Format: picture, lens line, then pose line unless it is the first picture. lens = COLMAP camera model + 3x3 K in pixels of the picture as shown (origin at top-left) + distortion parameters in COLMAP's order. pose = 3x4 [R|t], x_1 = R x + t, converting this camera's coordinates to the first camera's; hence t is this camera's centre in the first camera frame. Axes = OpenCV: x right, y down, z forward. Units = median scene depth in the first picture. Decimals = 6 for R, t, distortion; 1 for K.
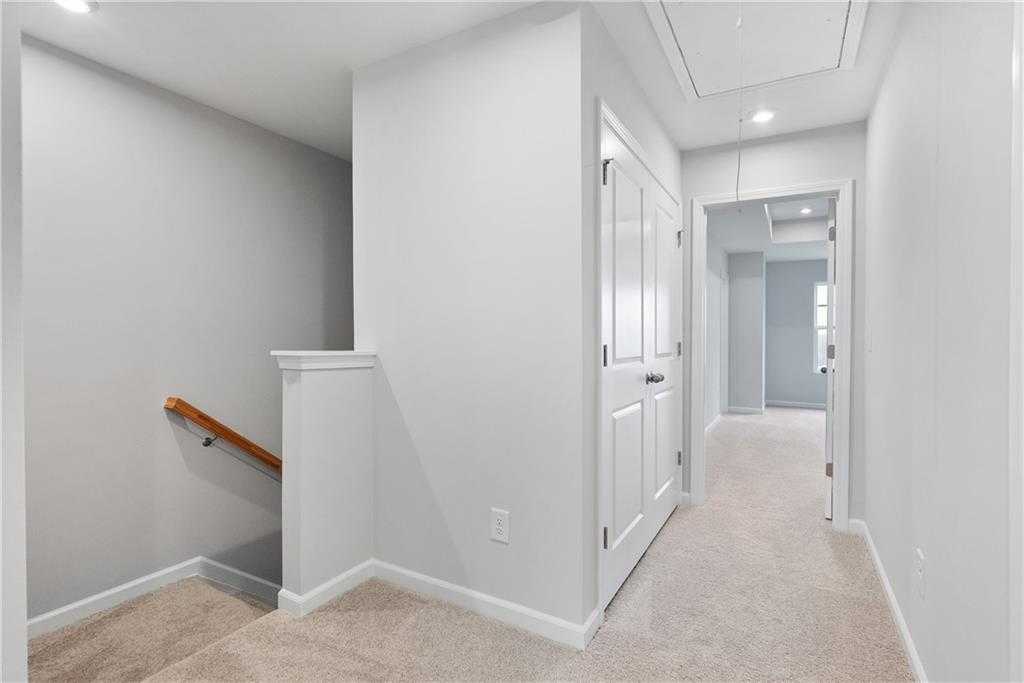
lens RADIAL K [[476.7, 0, 516.7], [0, 476.7, 344.2], [0, 0, 1]] dist [-0.001340, 0.000783]
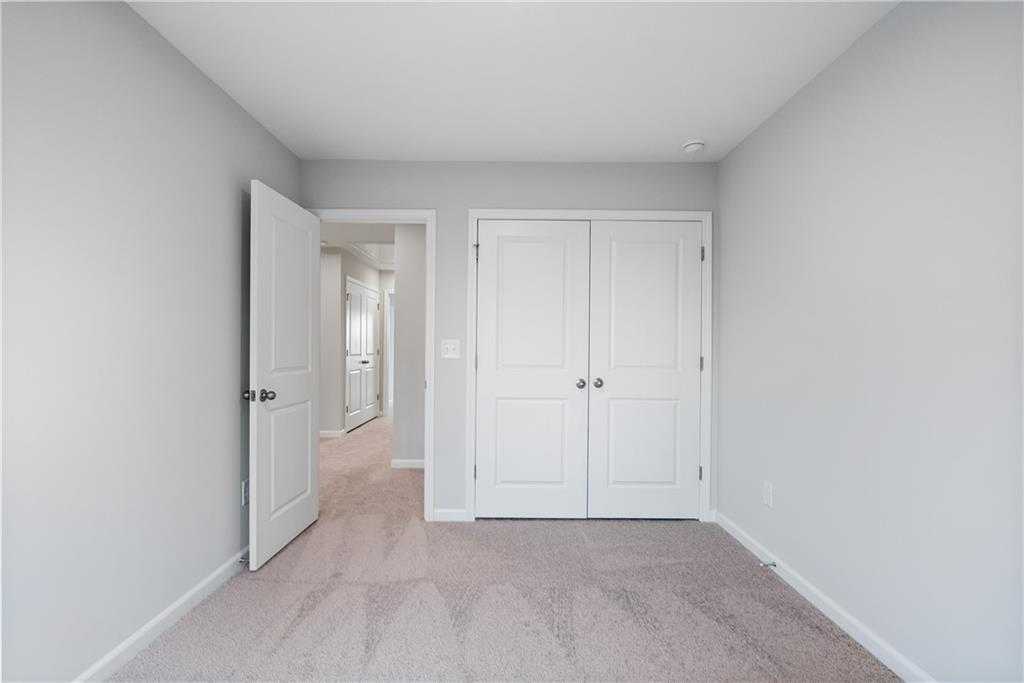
lens RADIAL K [[476.7, 0, 512.0], [0, 476.7, 350.1], [0, 0, 1]] dist [-0.001340, 0.000783]
pose [[0.864191, 0.005656, 0.503132, -0.369597], [-0.002887, 0.999976, -0.006284, 0.015850], [-0.503156, 0.003978, 0.864187, -1.826839]]
